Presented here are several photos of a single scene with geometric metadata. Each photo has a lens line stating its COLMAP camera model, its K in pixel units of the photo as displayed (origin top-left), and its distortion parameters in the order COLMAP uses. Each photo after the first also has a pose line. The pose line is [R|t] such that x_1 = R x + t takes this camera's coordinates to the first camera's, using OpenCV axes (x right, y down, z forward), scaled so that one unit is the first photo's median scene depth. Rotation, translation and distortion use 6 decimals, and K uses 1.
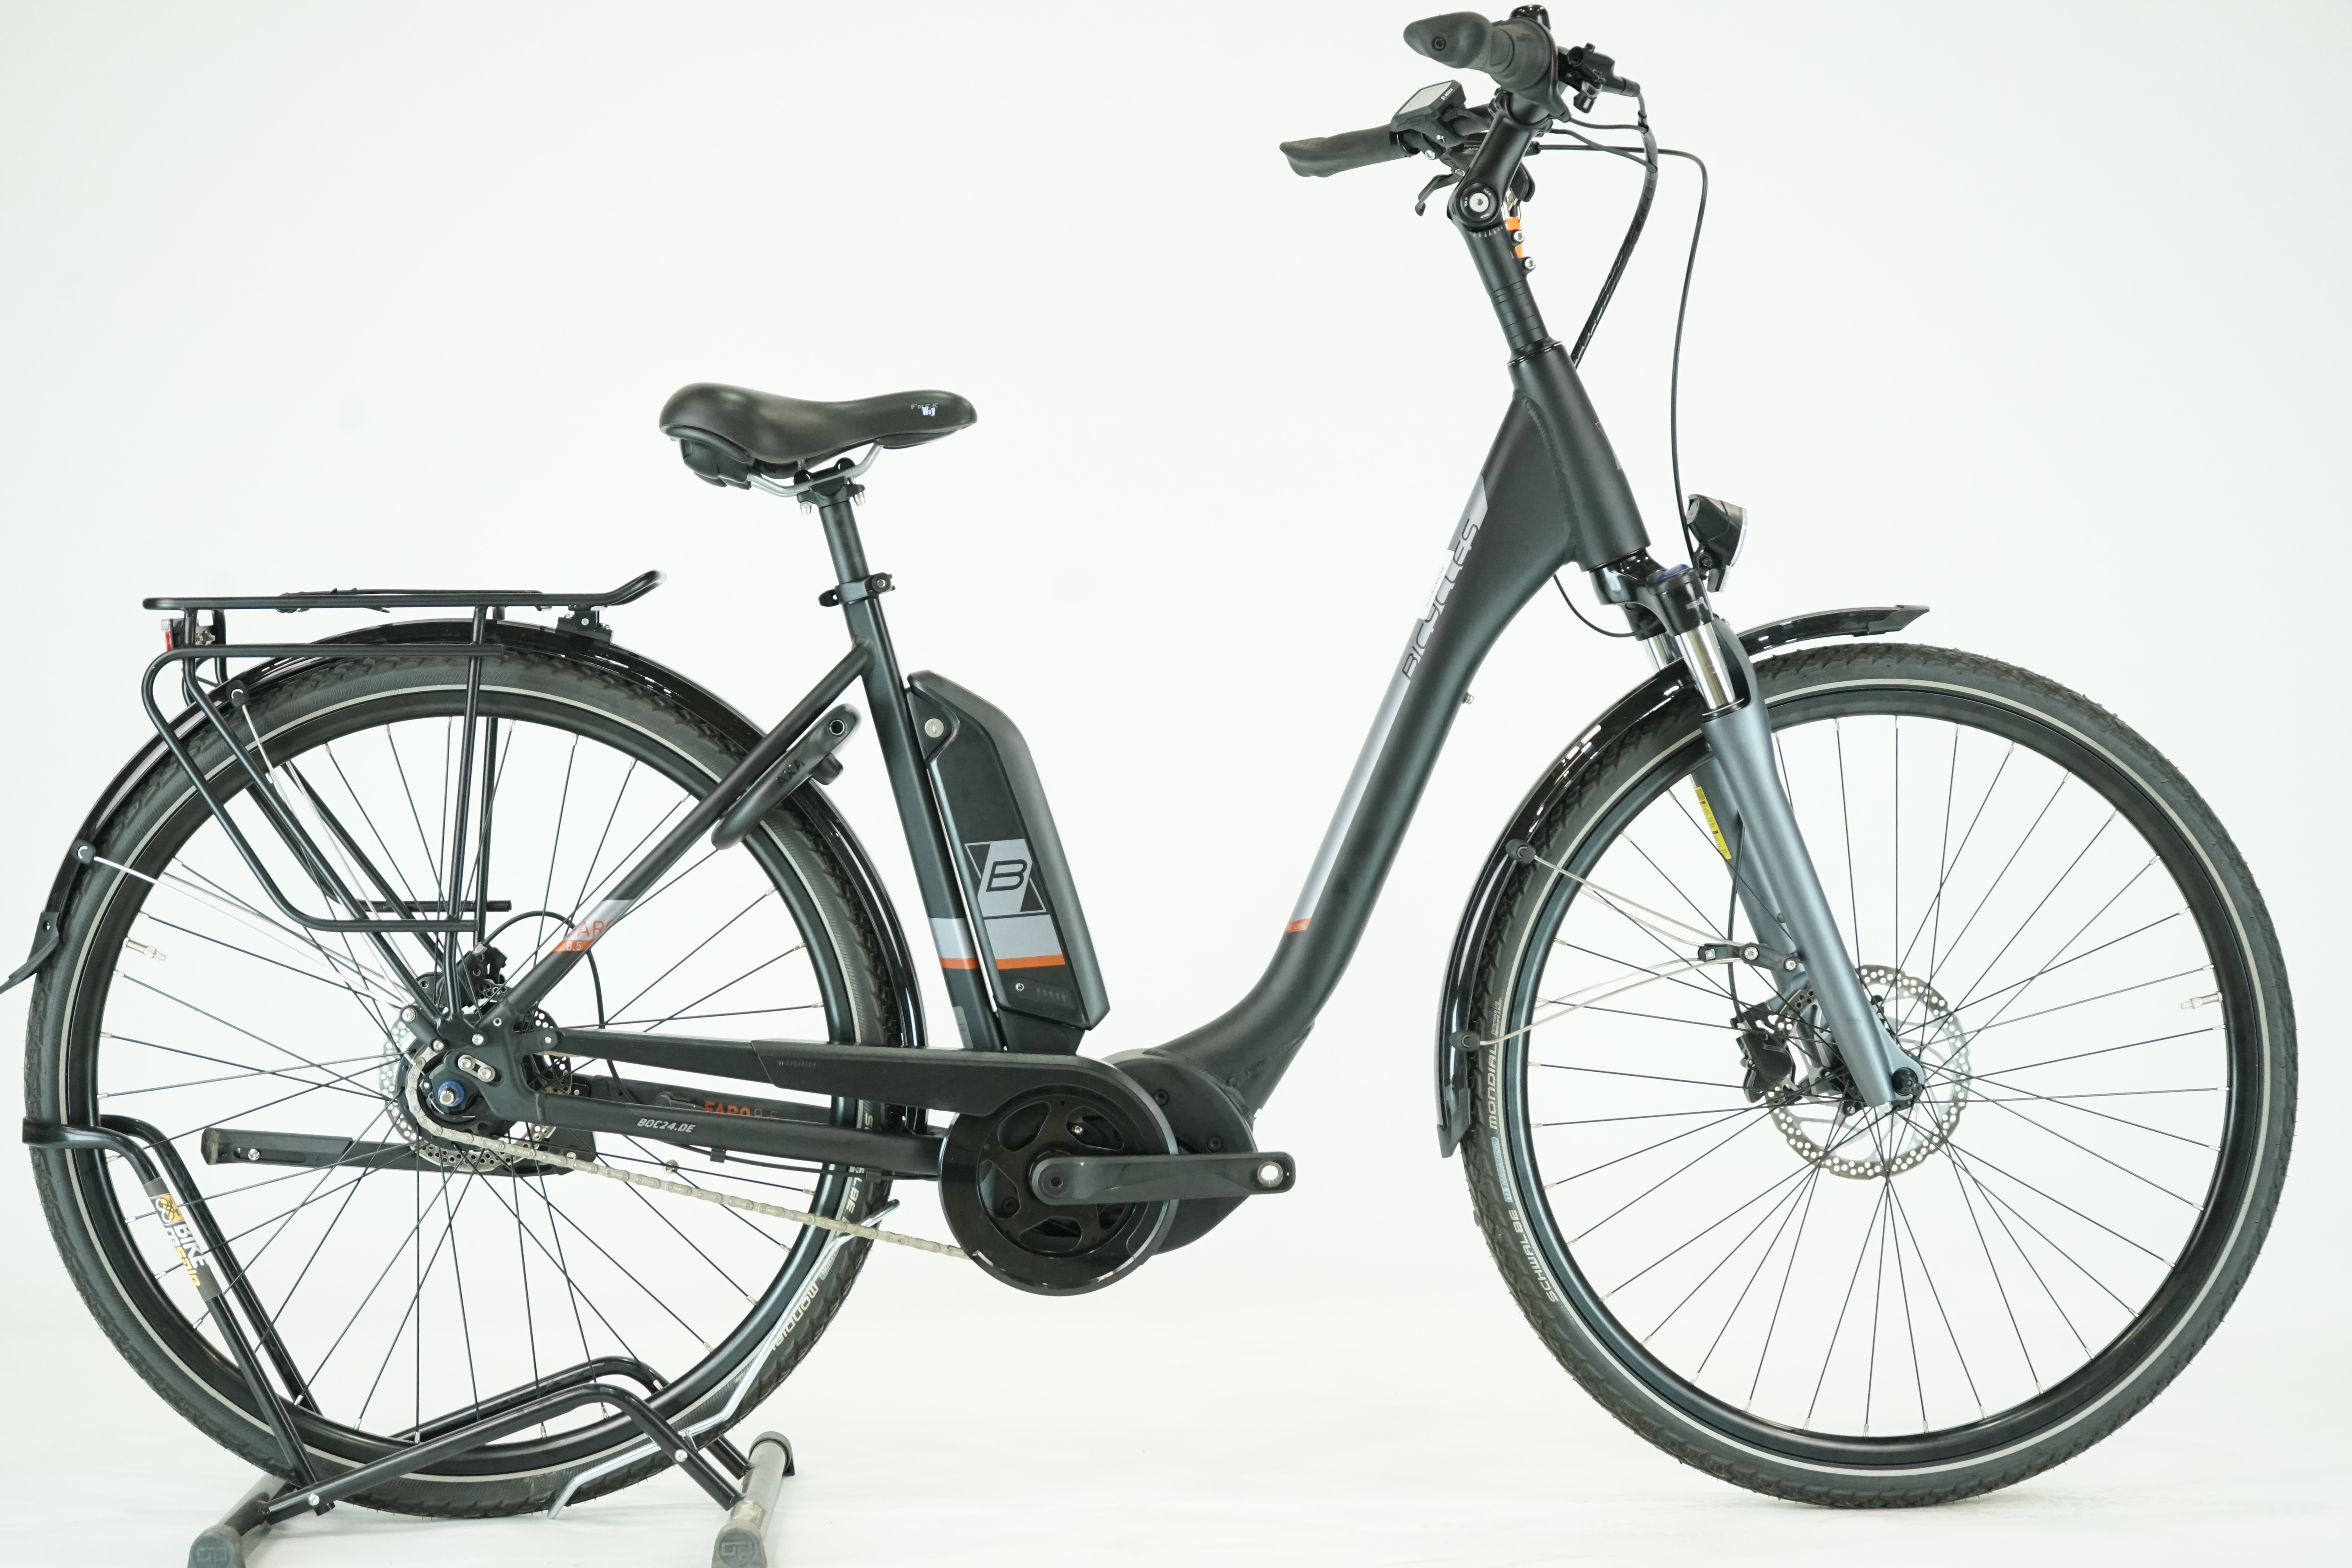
lens RADIAL K [[4022.2, 0, 1176.0], [0, 4022.2, 784.0], [0, 0, 1]] dist [-0.011783, 0.051625]
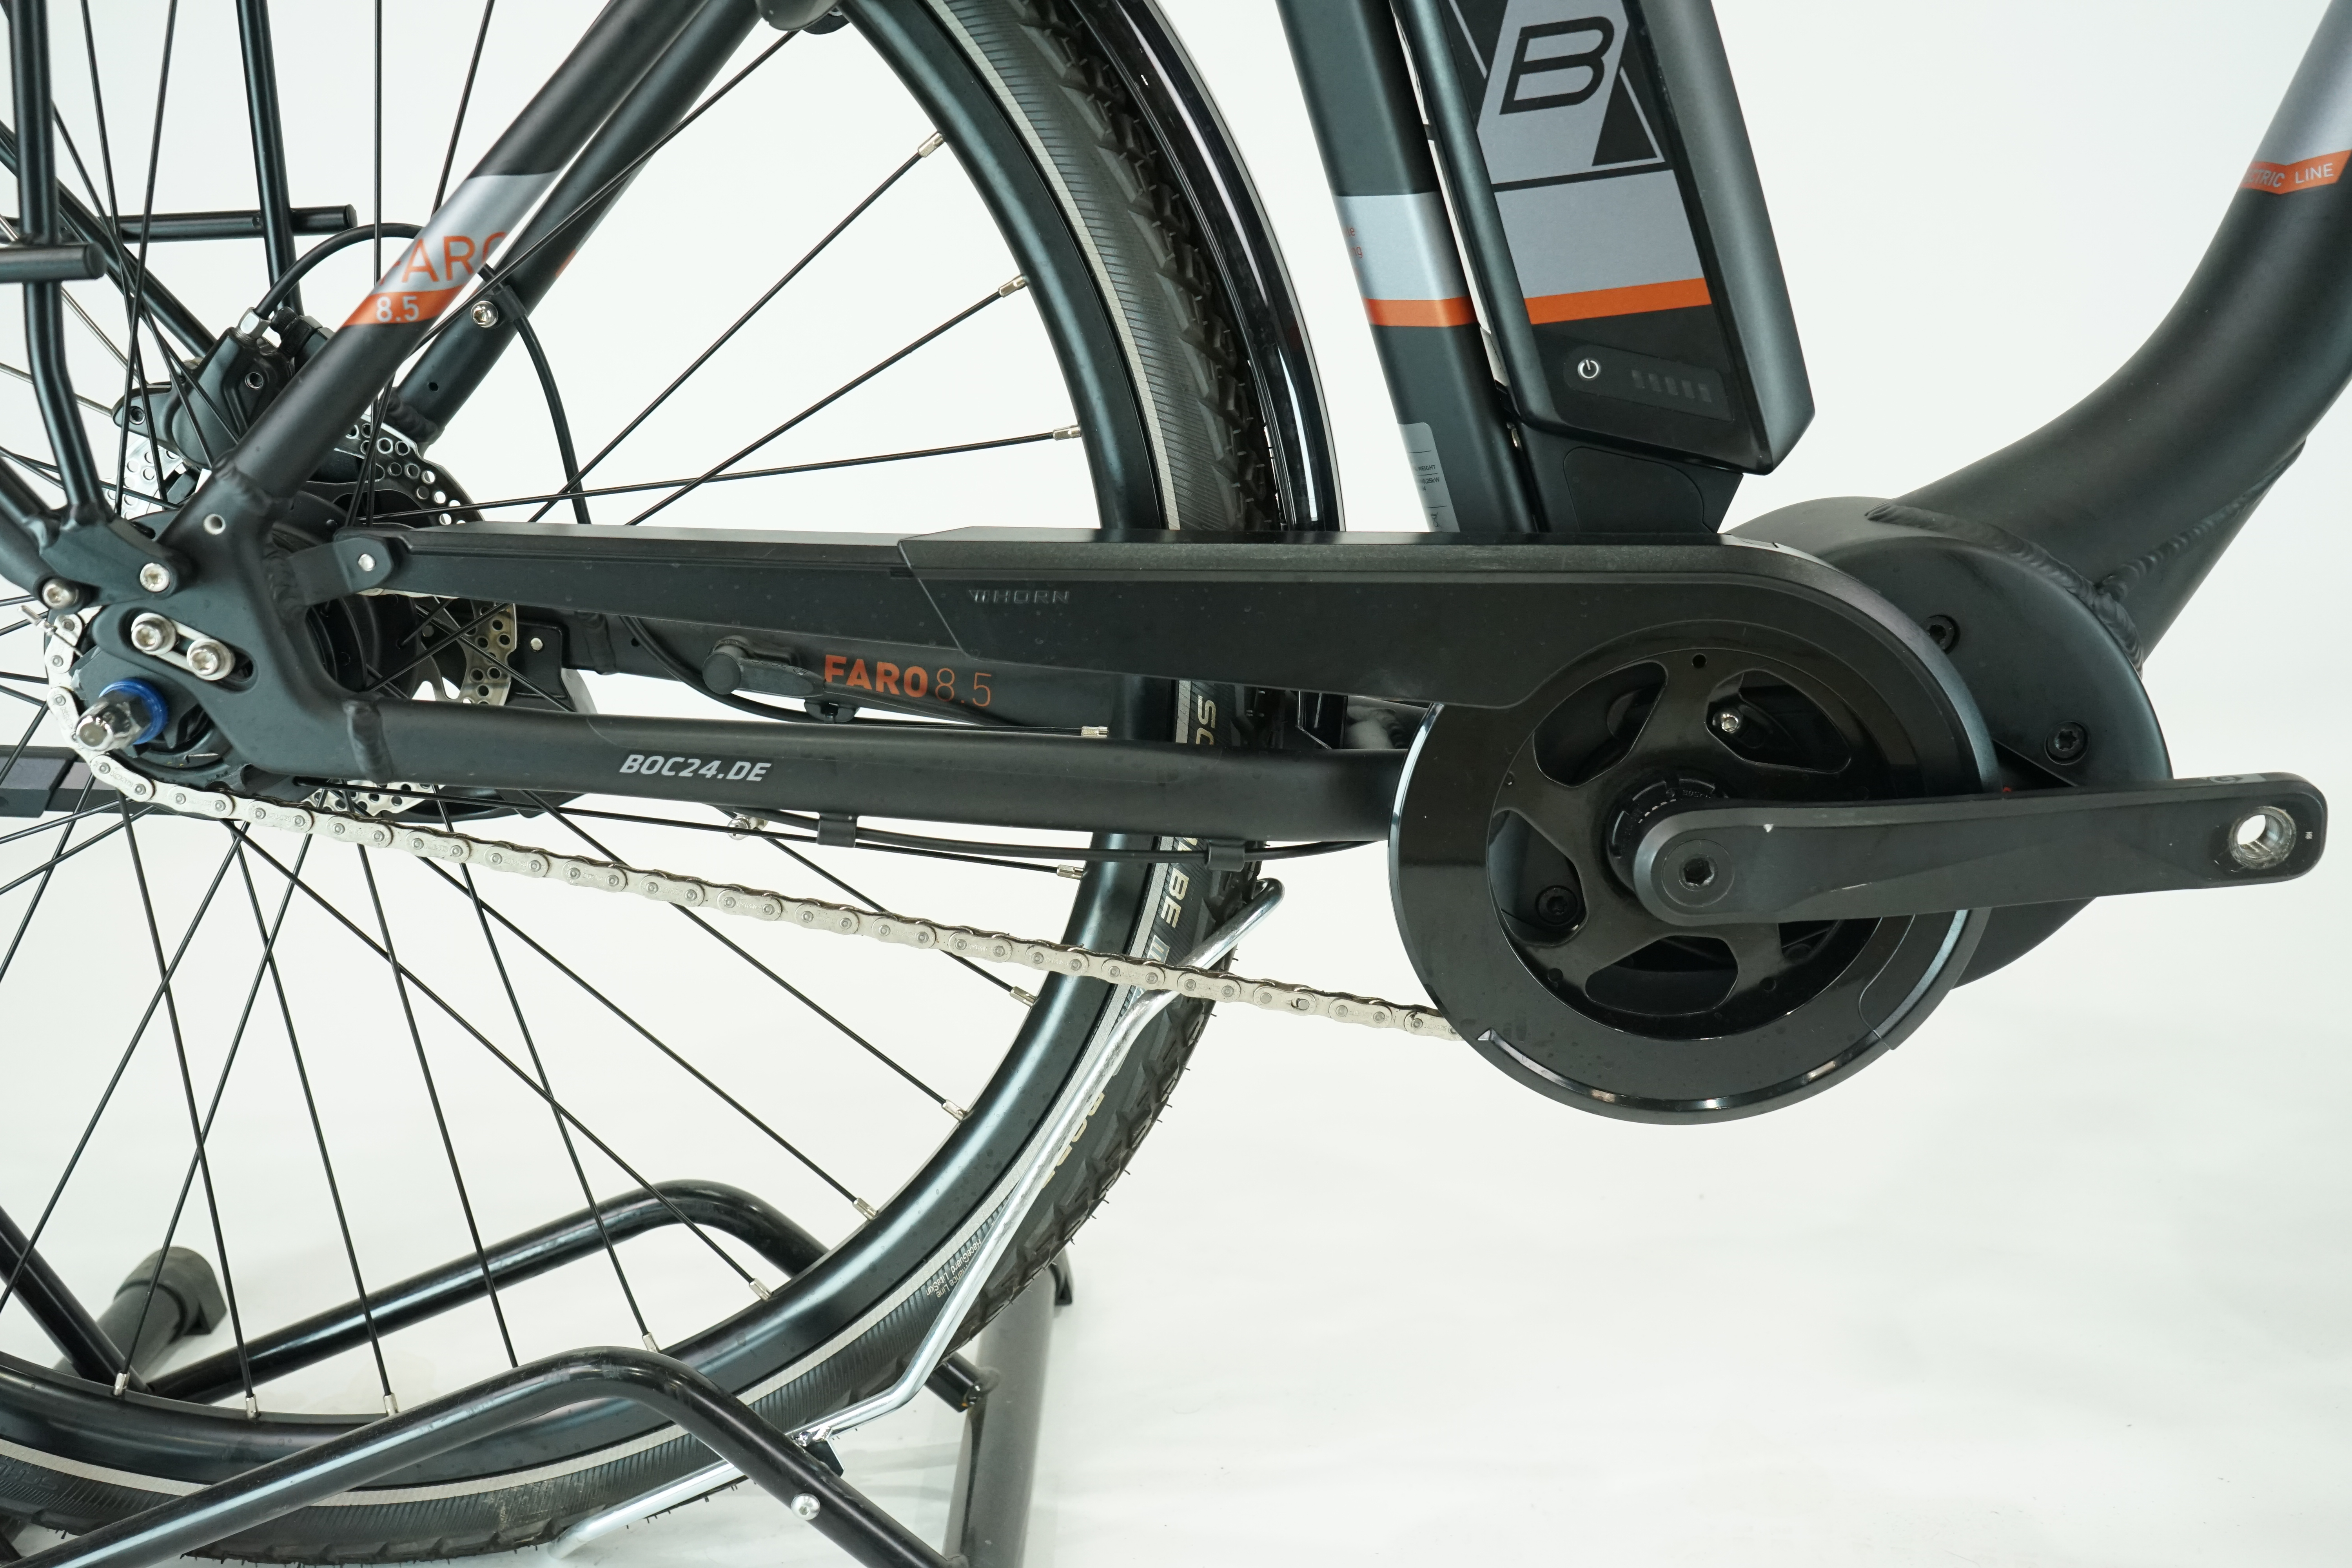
lens RADIAL K [[2398.4, 0, 1176.0], [0, 2398.4, 784.0], [0, 0, 1]] dist [0.008051, 0.013779]
pose [[0.998090, -0.031006, -0.053439, -0.066870], [0.043050, 0.969421, 0.241597, 0.031778], [0.044314, -0.243436, 0.968904, 0.764615]]
